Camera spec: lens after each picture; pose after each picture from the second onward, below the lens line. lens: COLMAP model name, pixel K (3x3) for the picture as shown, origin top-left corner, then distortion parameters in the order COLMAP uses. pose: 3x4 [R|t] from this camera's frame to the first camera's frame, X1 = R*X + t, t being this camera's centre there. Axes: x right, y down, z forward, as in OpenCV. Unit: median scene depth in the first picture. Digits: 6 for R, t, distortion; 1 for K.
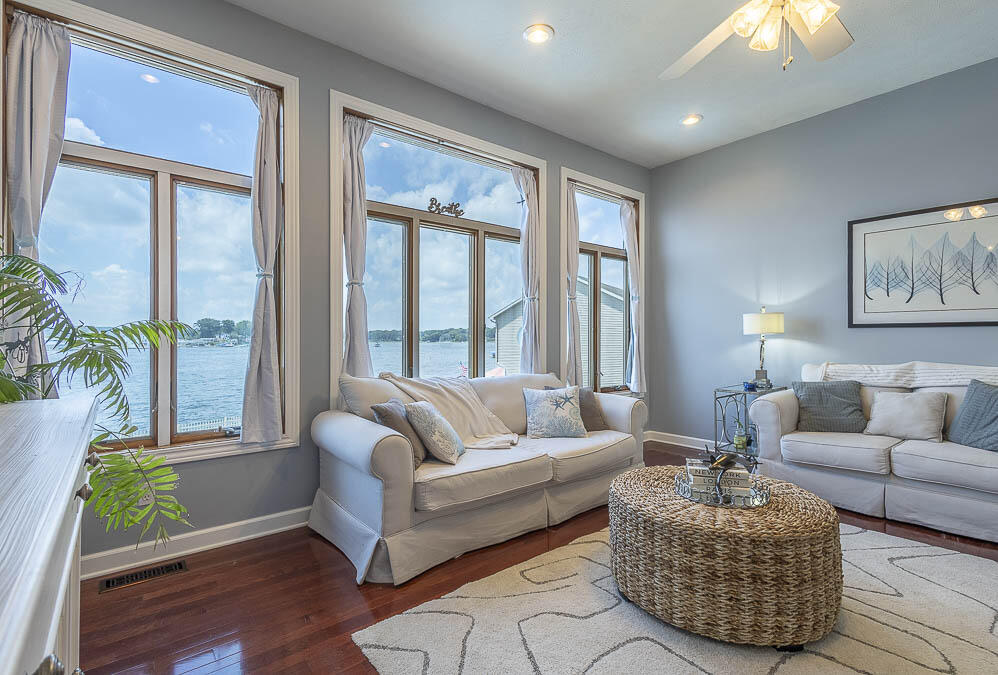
lens RADIAL K [[462.2, 0, 499.0], [0, 462.2, 337.5], [0, 0, 1]] dist [0.003487, -0.000056]
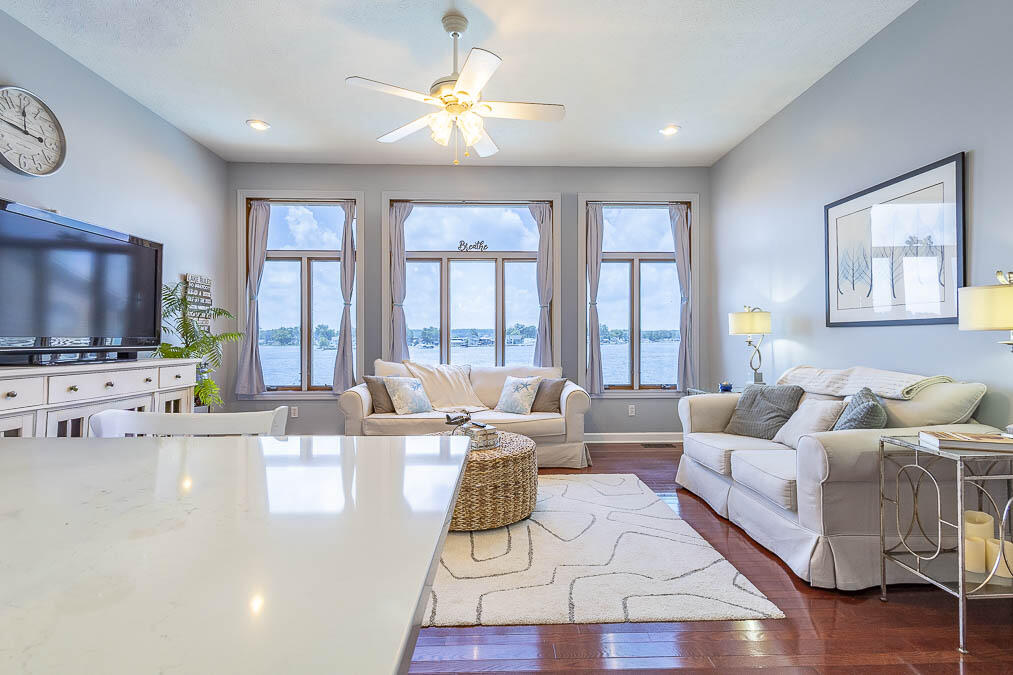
lens RADIAL K [[471.1, 0, 510.0], [0, 471.1, 334.9], [0, 0, 1]] dist [-0.000538, -0.000094]
pose [[0.799230, -0.004517, -0.601008, 0.842545], [0.000620, 0.999977, -0.006691, -0.000403], [0.601025, 0.004975, 0.799215, -0.072971]]
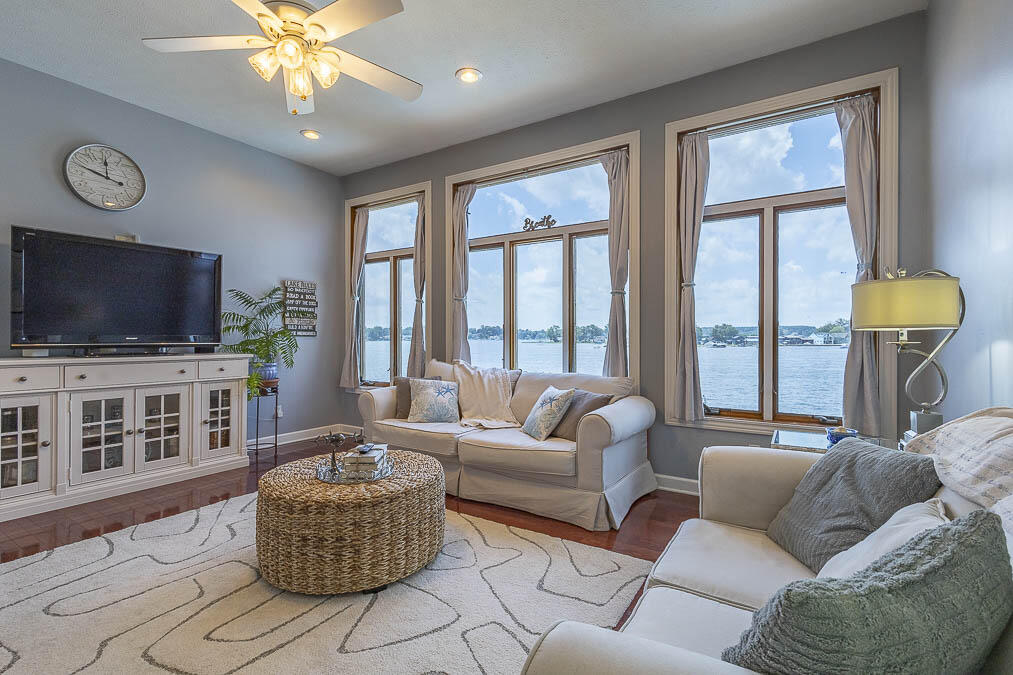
lens RADIAL K [[466.7, 0, 506.5], [0, 466.7, 337.5], [0, 0, 1]] dist [0.004292, -0.000236]
pose [[0.316217, 0.003235, -0.948682, 0.965626], [-0.001010, 0.999995, 0.003073, -0.000914], [0.948686, -0.000014, 0.316218, 0.565696]]
